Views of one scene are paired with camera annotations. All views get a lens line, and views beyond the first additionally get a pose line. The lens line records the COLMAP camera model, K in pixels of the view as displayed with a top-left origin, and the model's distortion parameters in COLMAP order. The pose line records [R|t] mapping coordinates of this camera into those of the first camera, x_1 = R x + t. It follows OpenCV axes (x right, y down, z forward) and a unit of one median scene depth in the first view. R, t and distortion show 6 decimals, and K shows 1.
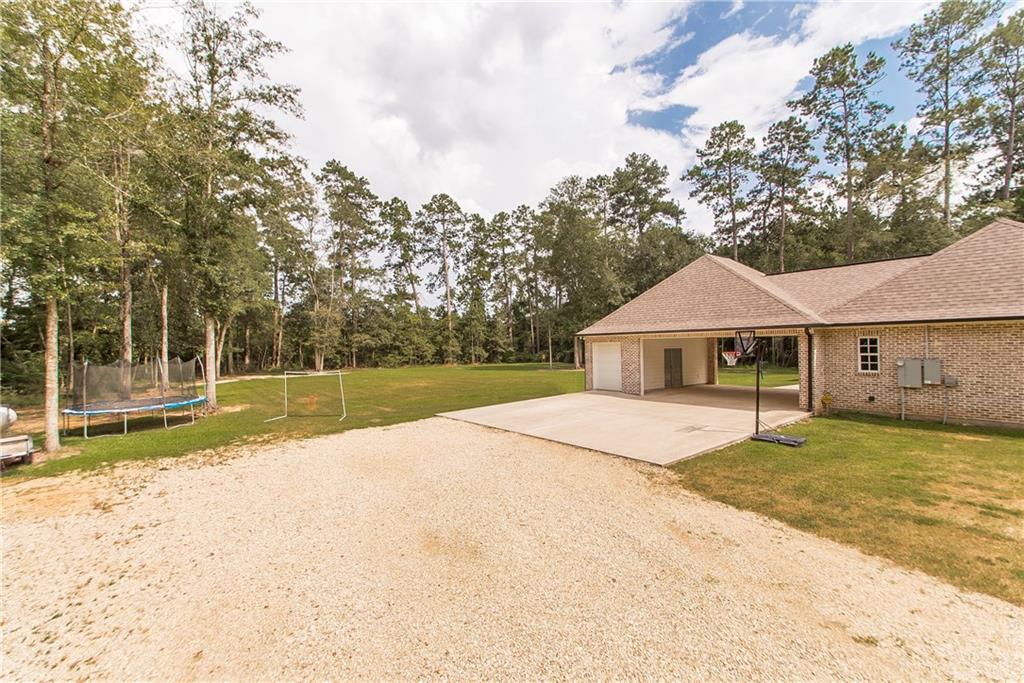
lens RADIAL K [[444.7, 0, 504.8], [0, 444.7, 349.7], [0, 0, 1]] dist [0.003710, 0.000060]
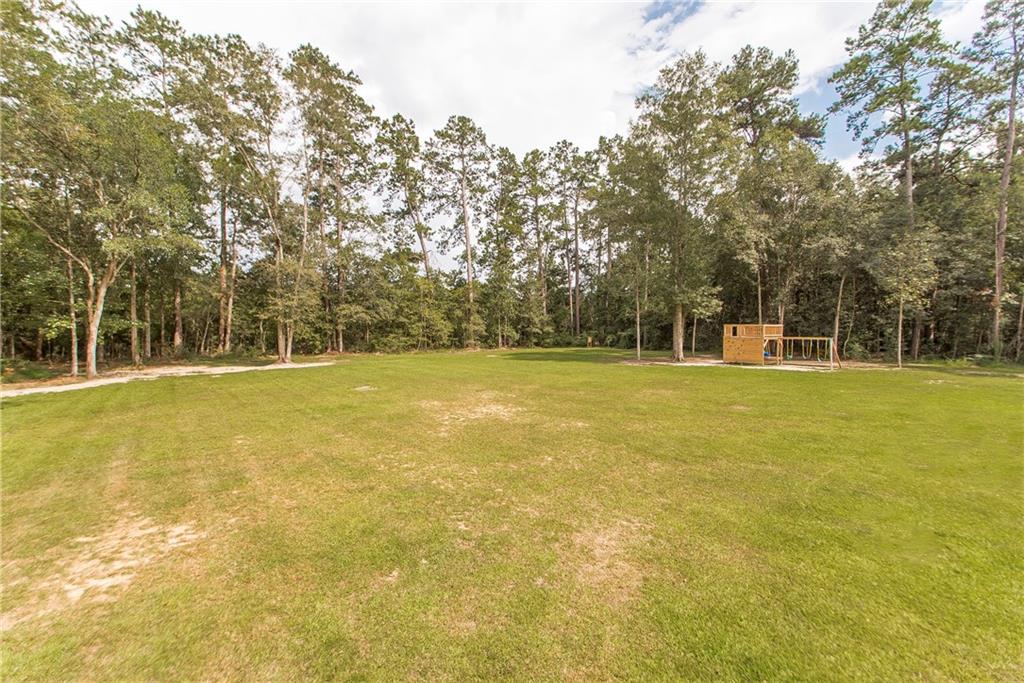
lens RADIAL K [[444.7, 0, 504.8], [0, 444.7, 349.7], [0, 0, 1]] dist [0.003710, 0.000060]
pose [[0.999678, 0.013322, 0.021611, -0.078748], [-0.014303, 0.998844, 0.045890, -0.000009], [-0.020974, -0.046185, 0.998713, 0.243173]]
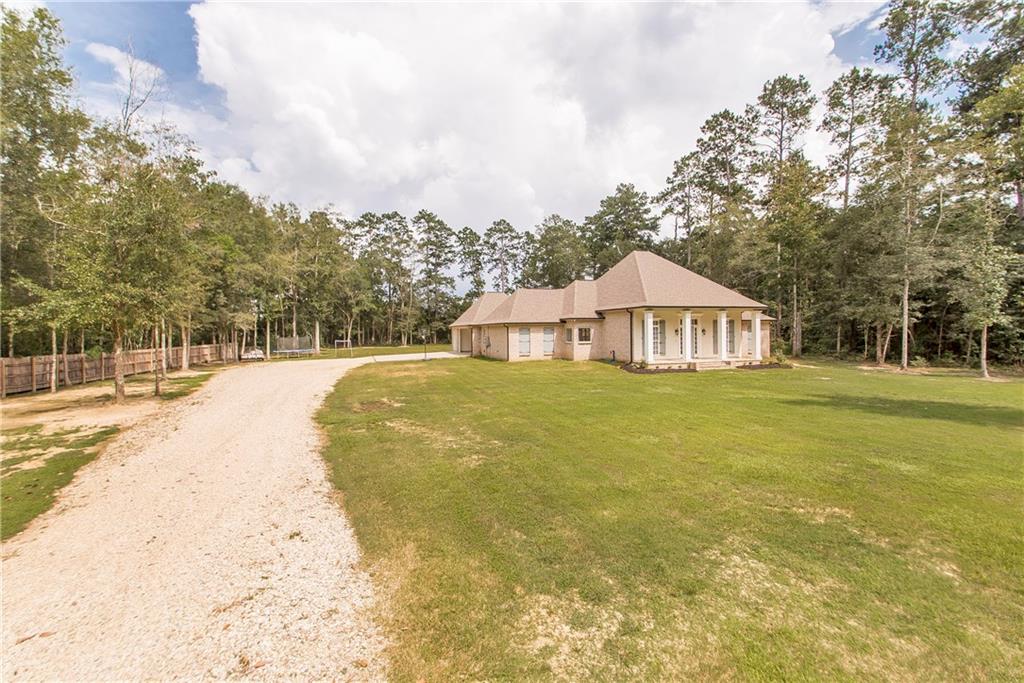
lens RADIAL K [[456.6, 0, 513.9], [0, 456.6, 337.0], [0, 0, 1]] dist [0.002638, -0.000255]
pose [[0.943389, 0.004152, -0.331663, 0.370963], [0.000482, 0.999903, 0.013889, -0.003210], [0.331689, -0.013263, 0.943296, -0.336631]]
